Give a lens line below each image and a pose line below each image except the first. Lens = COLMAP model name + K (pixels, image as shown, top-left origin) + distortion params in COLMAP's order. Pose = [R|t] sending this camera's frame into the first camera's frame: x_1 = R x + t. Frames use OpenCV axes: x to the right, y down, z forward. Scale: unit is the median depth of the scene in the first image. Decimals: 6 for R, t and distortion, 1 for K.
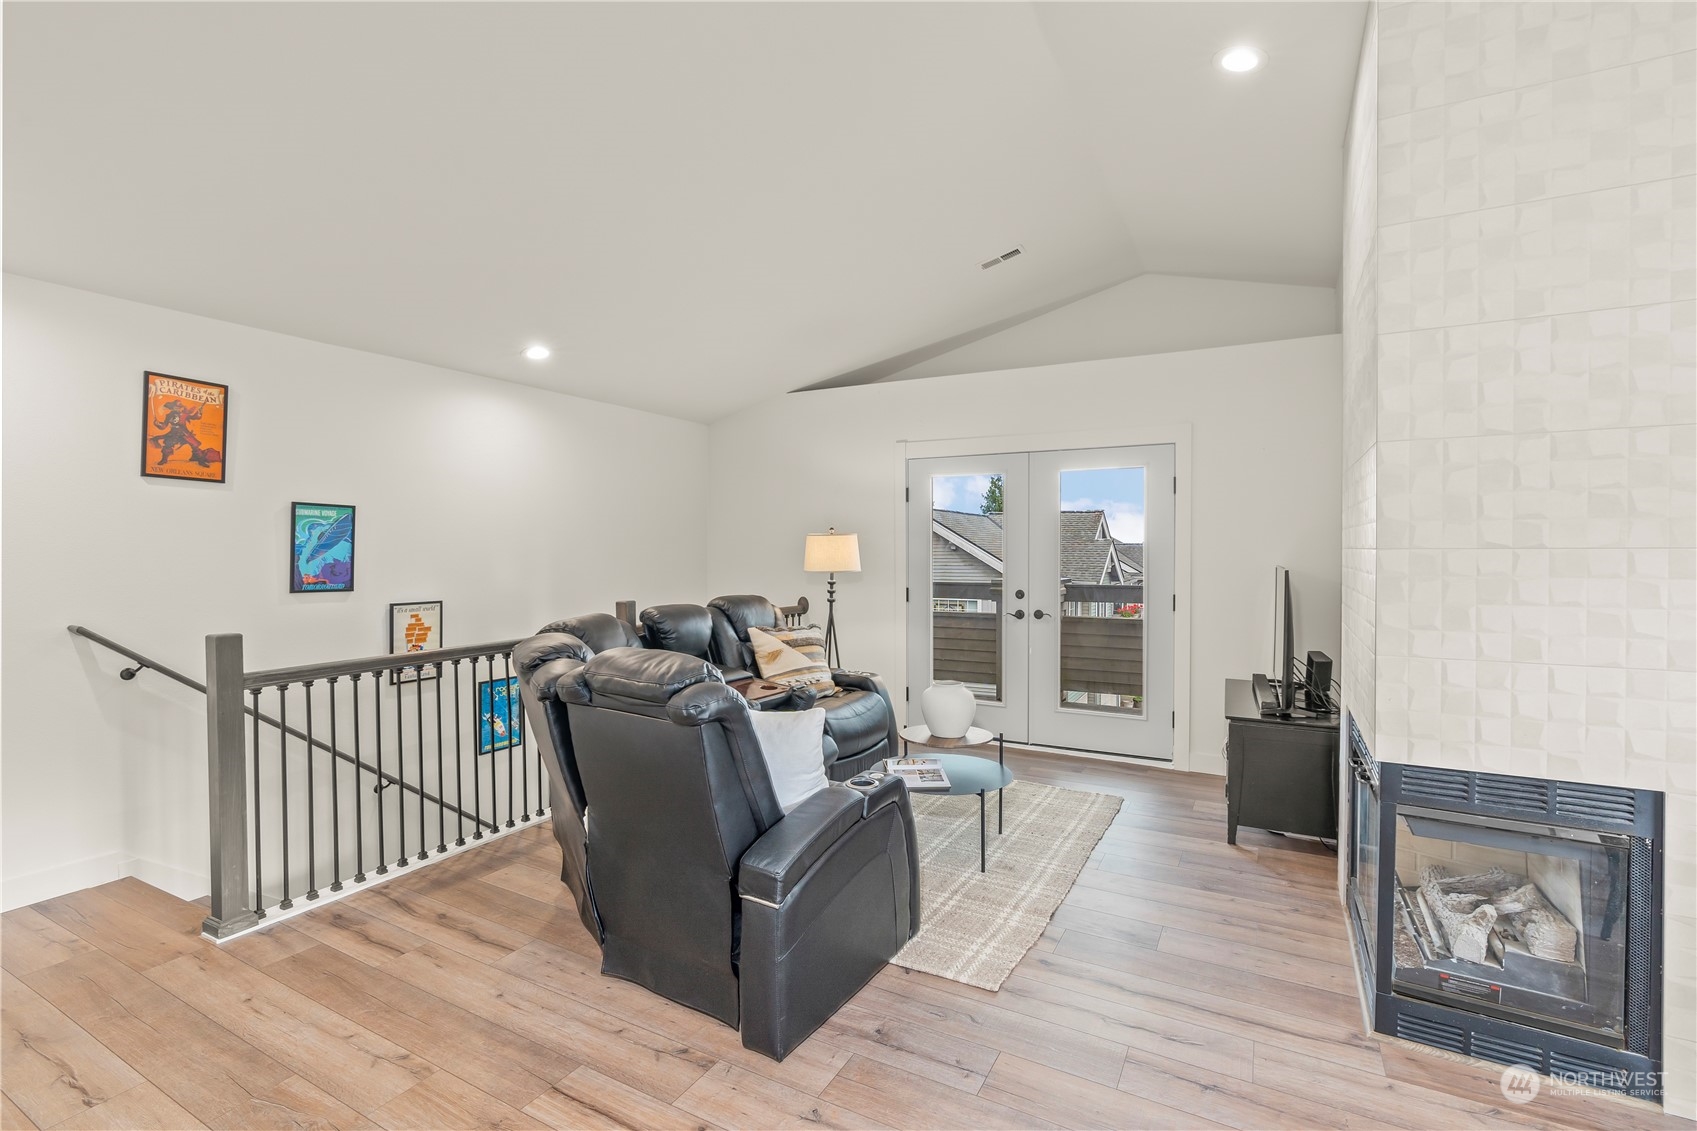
lens RADIAL K [[766.6, 0, 852.9], [0, 766.6, 557.8], [0, 0, 1]] dist [-0.003882, -0.000361]
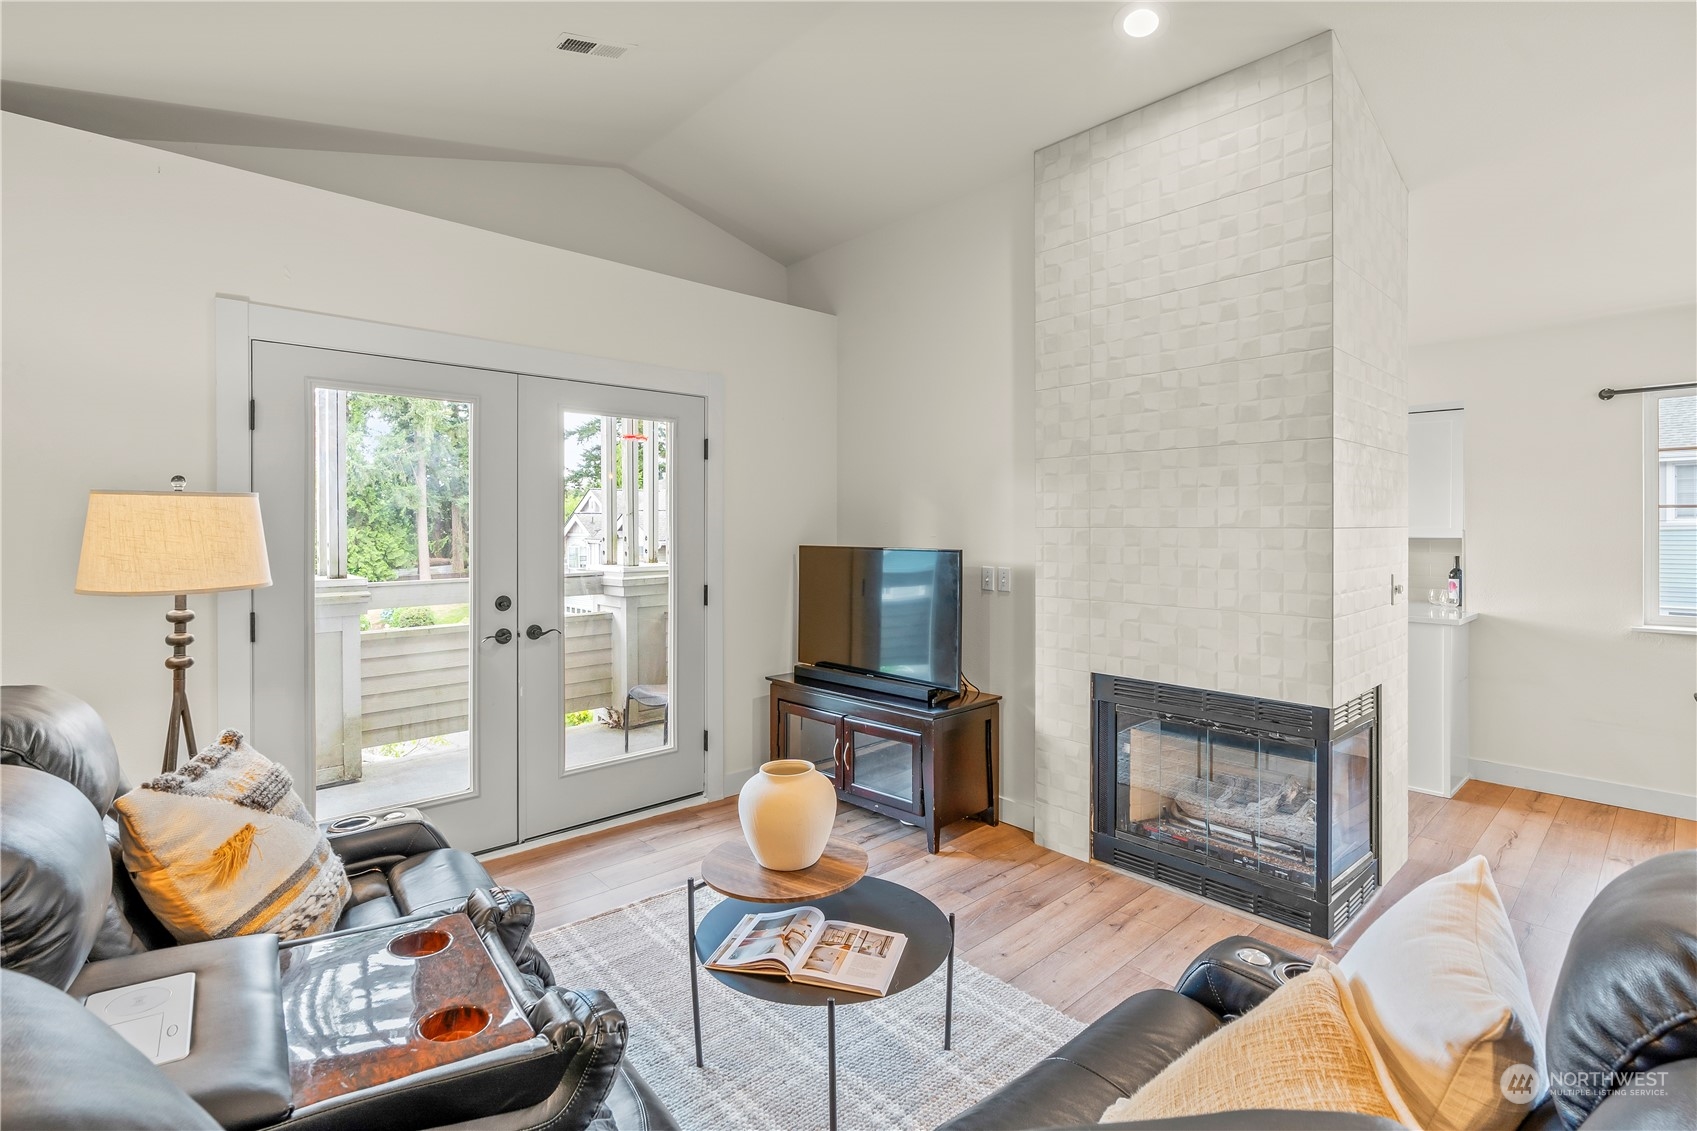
lens RADIAL K [[781.5, 0, 847.7], [0, 781.5, 525.0], [0, 0, 1]] dist [-0.014224, 0.005913]
pose [[0.323300, 0.000783, 0.946296, -0.464928], [0.012828, 0.999904, -0.005210, -0.013248], [-0.946210, 0.013823, 0.323259, 0.890239]]
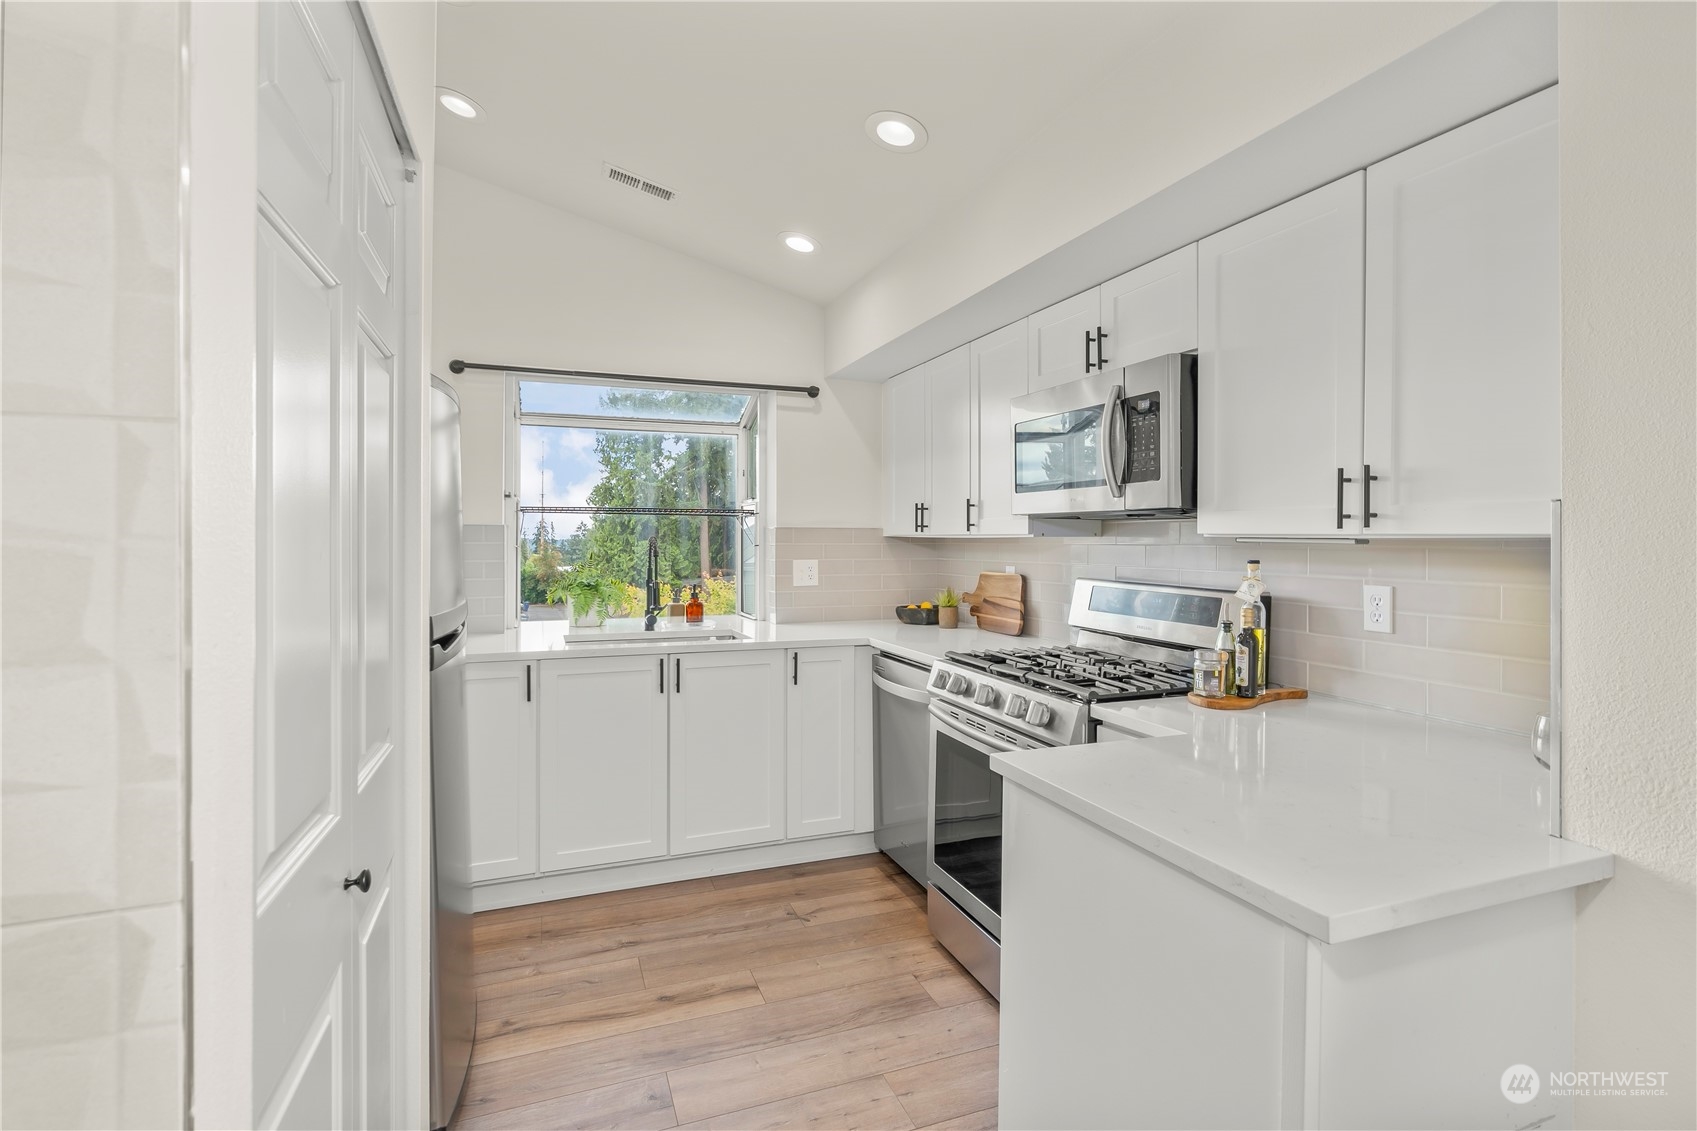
lens RADIAL K [[808.5, 0, 853.5], [0, 808.5, 539.6], [0, 0, 1]] dist [-0.005288, 0.000452]
pose [[0.649064, 0.000626, 0.760734, 0.698786], [0.009048, 0.999923, -0.008543, 0.018531], [-0.760680, 0.012428, 0.649008, 0.322234]]
